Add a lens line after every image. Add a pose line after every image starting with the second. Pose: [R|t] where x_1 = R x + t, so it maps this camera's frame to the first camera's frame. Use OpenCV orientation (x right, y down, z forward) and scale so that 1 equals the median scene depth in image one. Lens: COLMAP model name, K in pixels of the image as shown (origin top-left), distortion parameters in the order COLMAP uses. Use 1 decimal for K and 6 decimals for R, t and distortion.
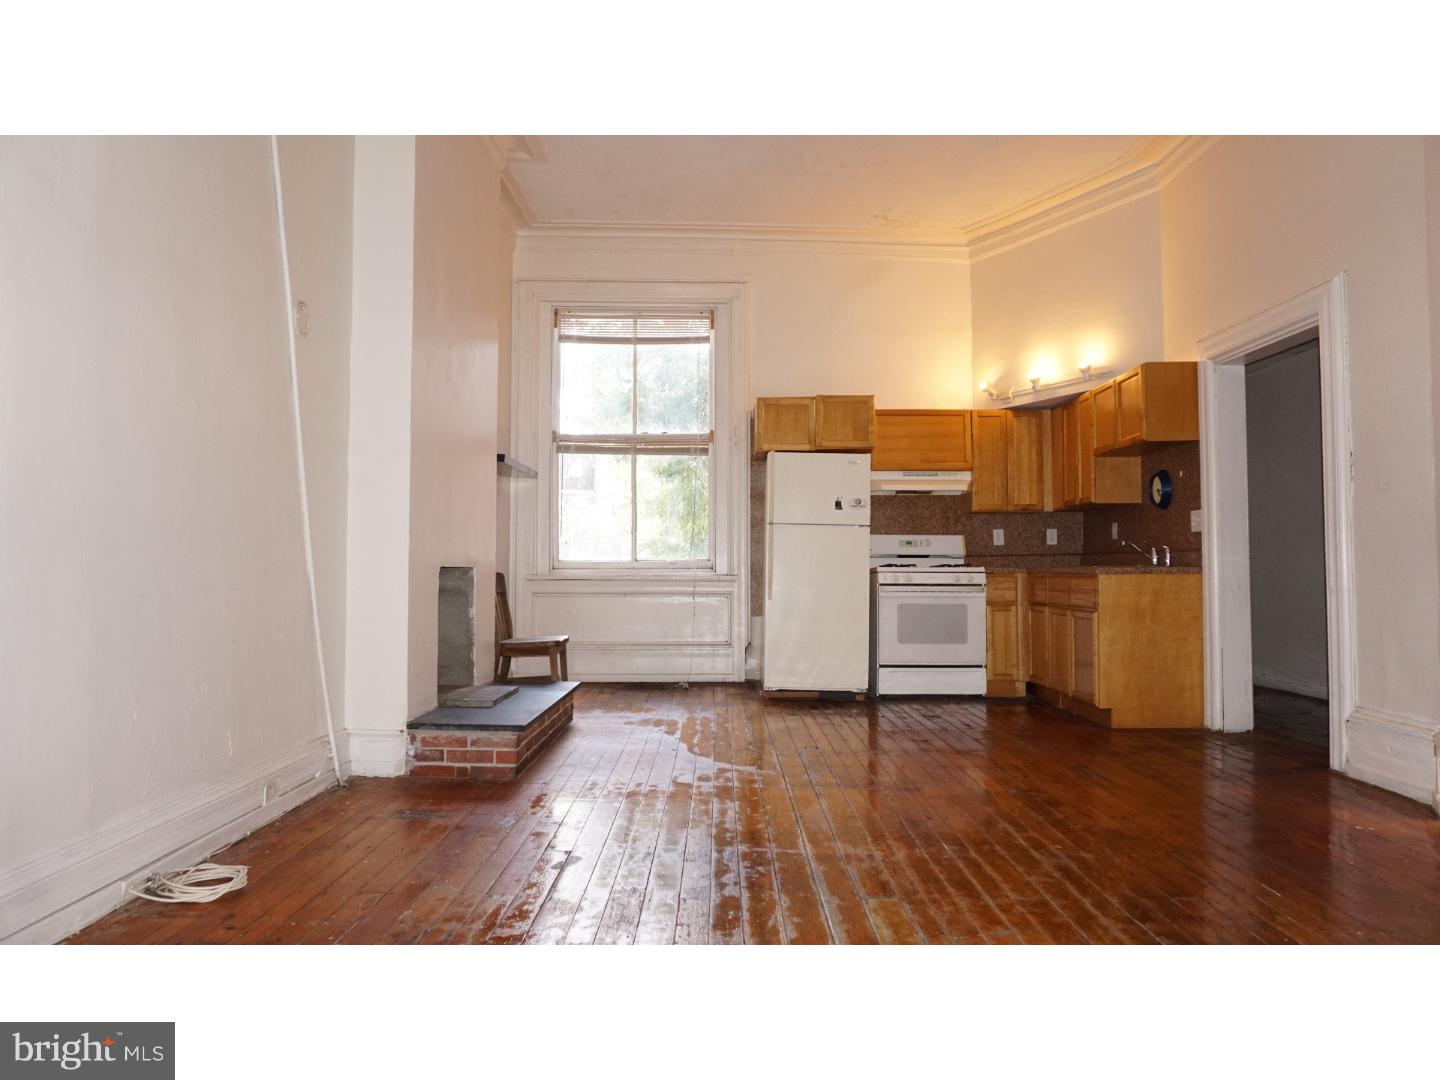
lens RADIAL K [[959.4, 0, 717.1], [0, 959.4, 539.4], [0, 0, 1]] dist [-0.057279, 0.044269]
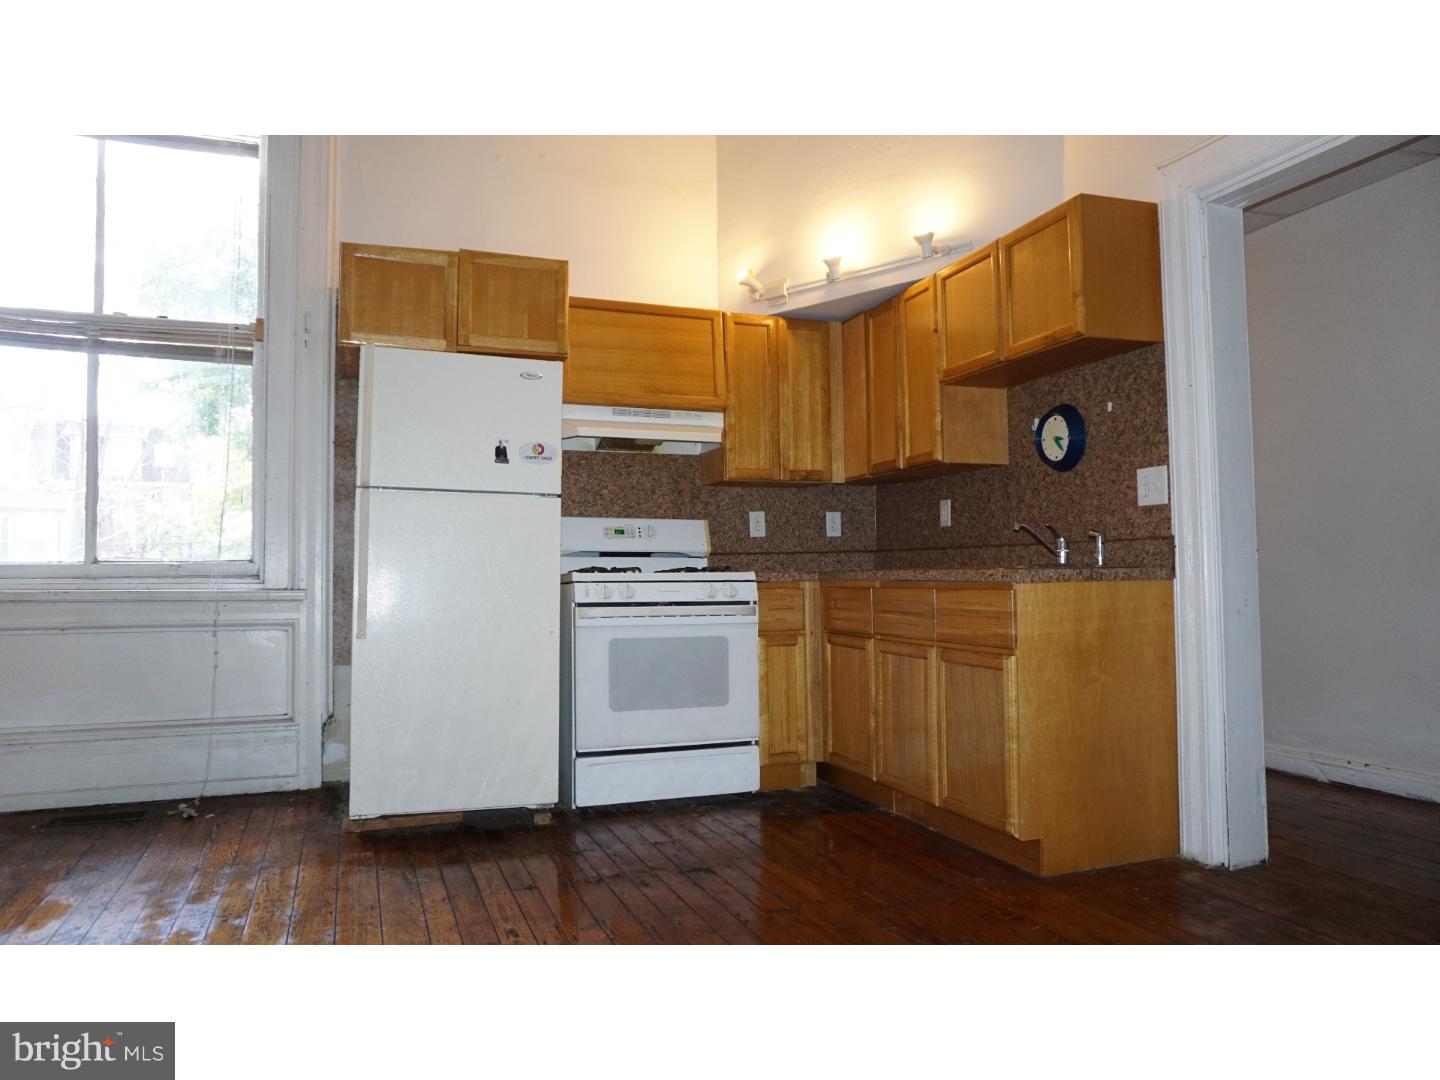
lens RADIAL K [[959.4, 0, 717.1], [0, 959.4, 539.4], [0, 0, 1]] dist [-0.057279, 0.044269]
pose [[0.934723, 0.005788, 0.355330, 0.049295], [-0.002816, 0.999957, -0.008882, 0.014343], [-0.355366, 0.007301, 0.934699, 0.449837]]
